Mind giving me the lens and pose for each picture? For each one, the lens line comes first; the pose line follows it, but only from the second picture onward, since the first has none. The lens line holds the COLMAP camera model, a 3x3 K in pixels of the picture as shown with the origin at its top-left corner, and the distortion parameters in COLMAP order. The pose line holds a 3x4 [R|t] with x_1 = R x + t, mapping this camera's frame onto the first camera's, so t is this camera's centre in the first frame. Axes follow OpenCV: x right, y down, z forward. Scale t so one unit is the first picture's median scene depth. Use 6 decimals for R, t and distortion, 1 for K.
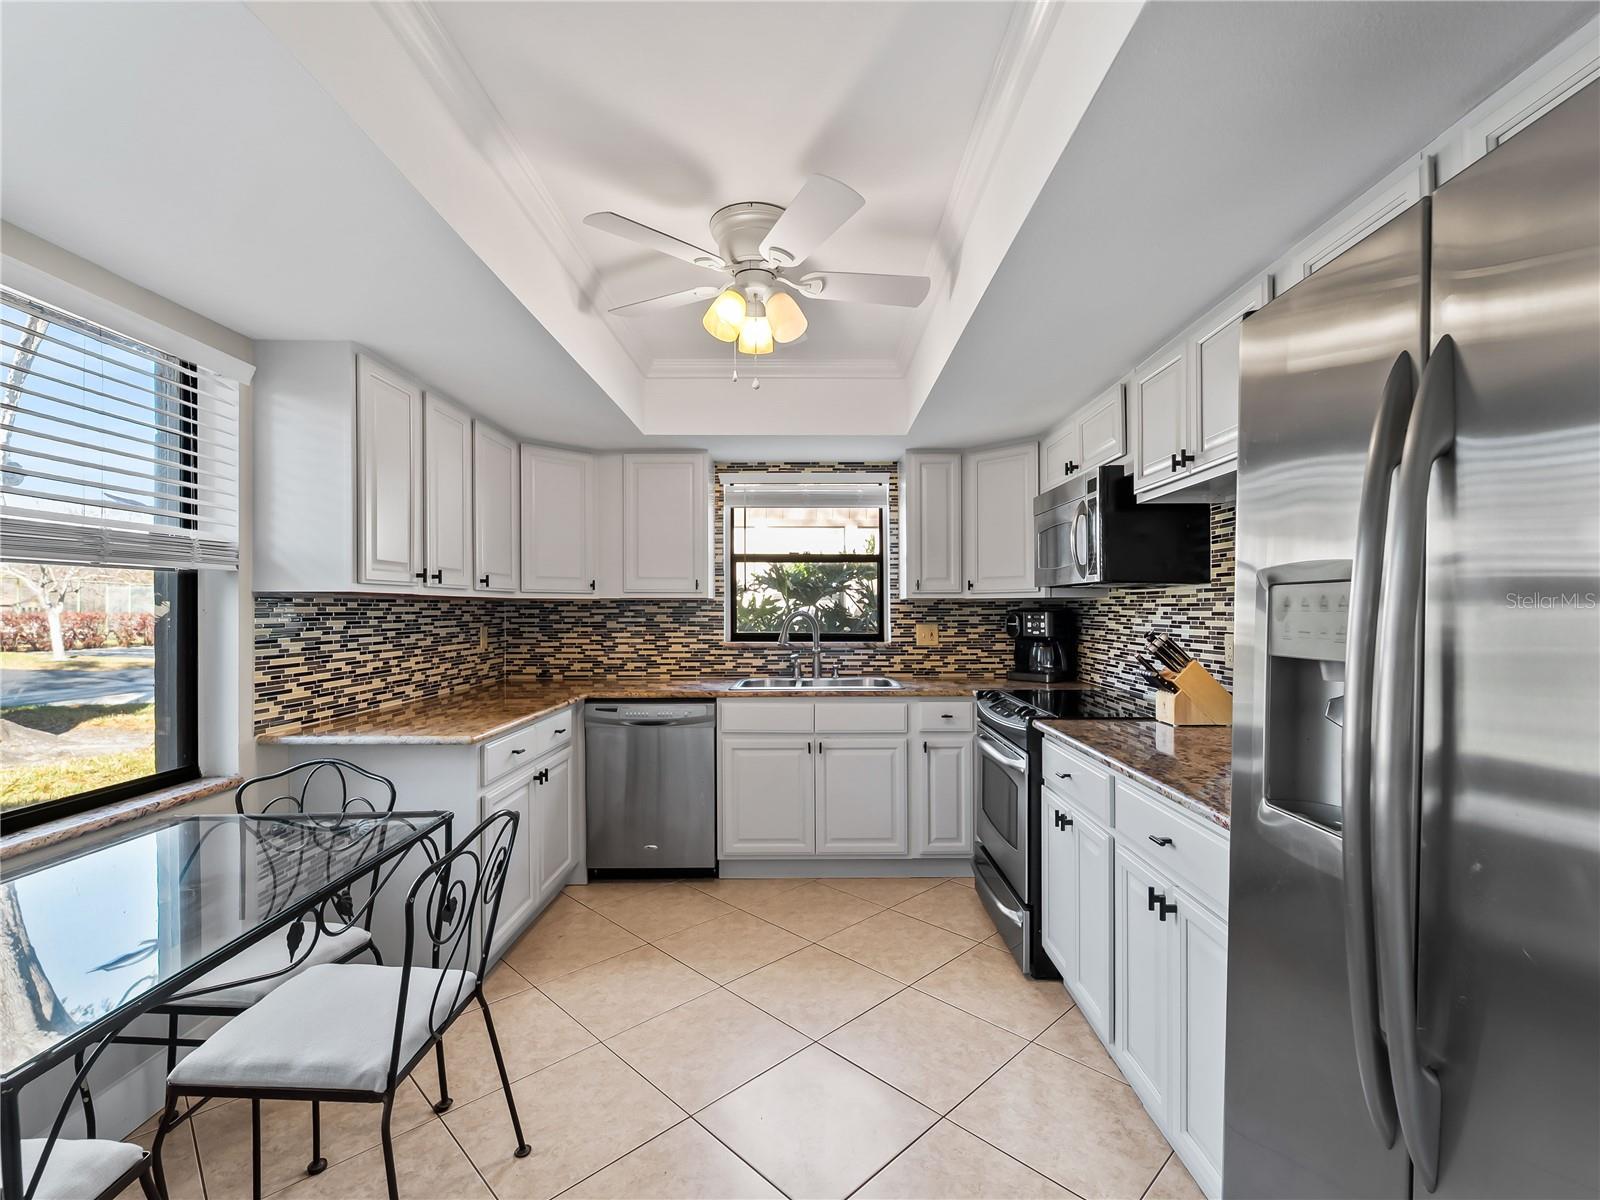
lens RADIAL K [[731.3, 0, 811.1], [0, 731.3, 602.7], [0, 0, 1]] dist [-0.001477, -0.000761]
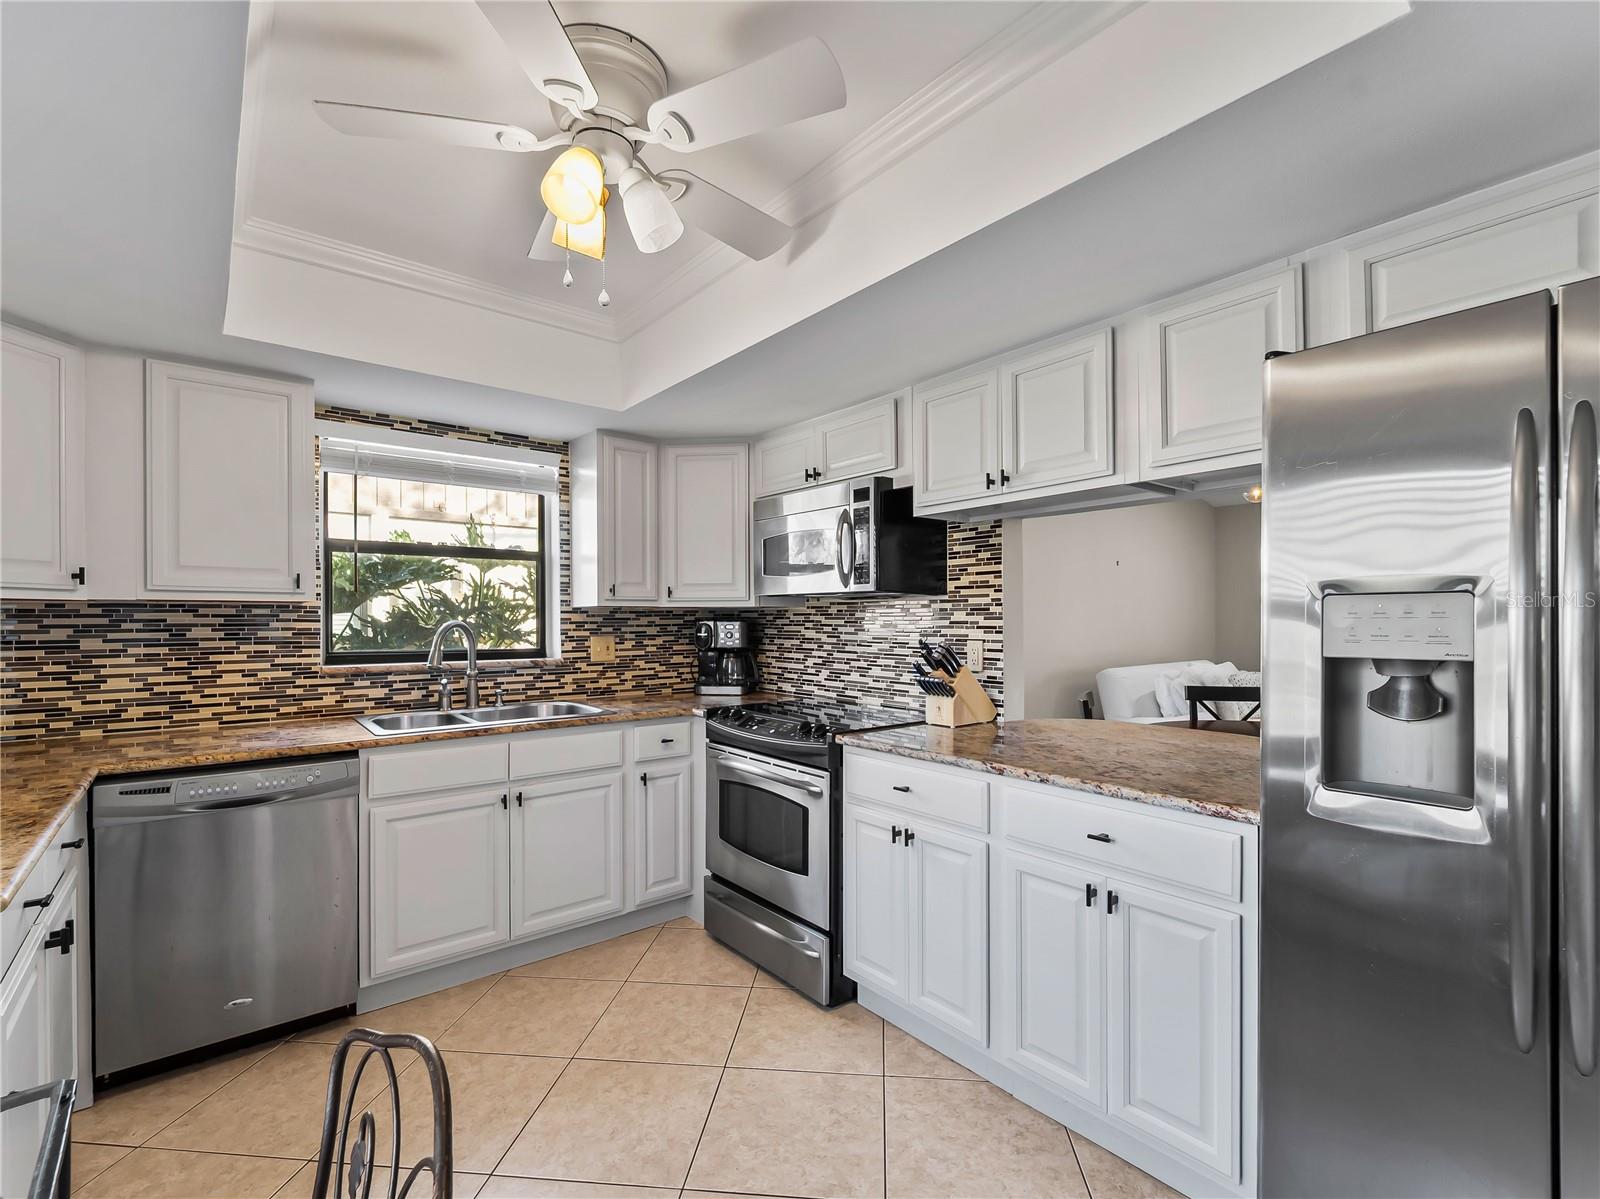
lens RADIAL K [[731.3, 0, 800.4], [0, 731.3, 615.7], [0, 0, 1]] dist [-0.001477, -0.000761]
pose [[0.770112, 0.003361, 0.637900, -0.252658], [-0.005482, 0.999984, 0.001350, 0.003471], [-0.637886, -0.004537, 0.770118, 0.225541]]
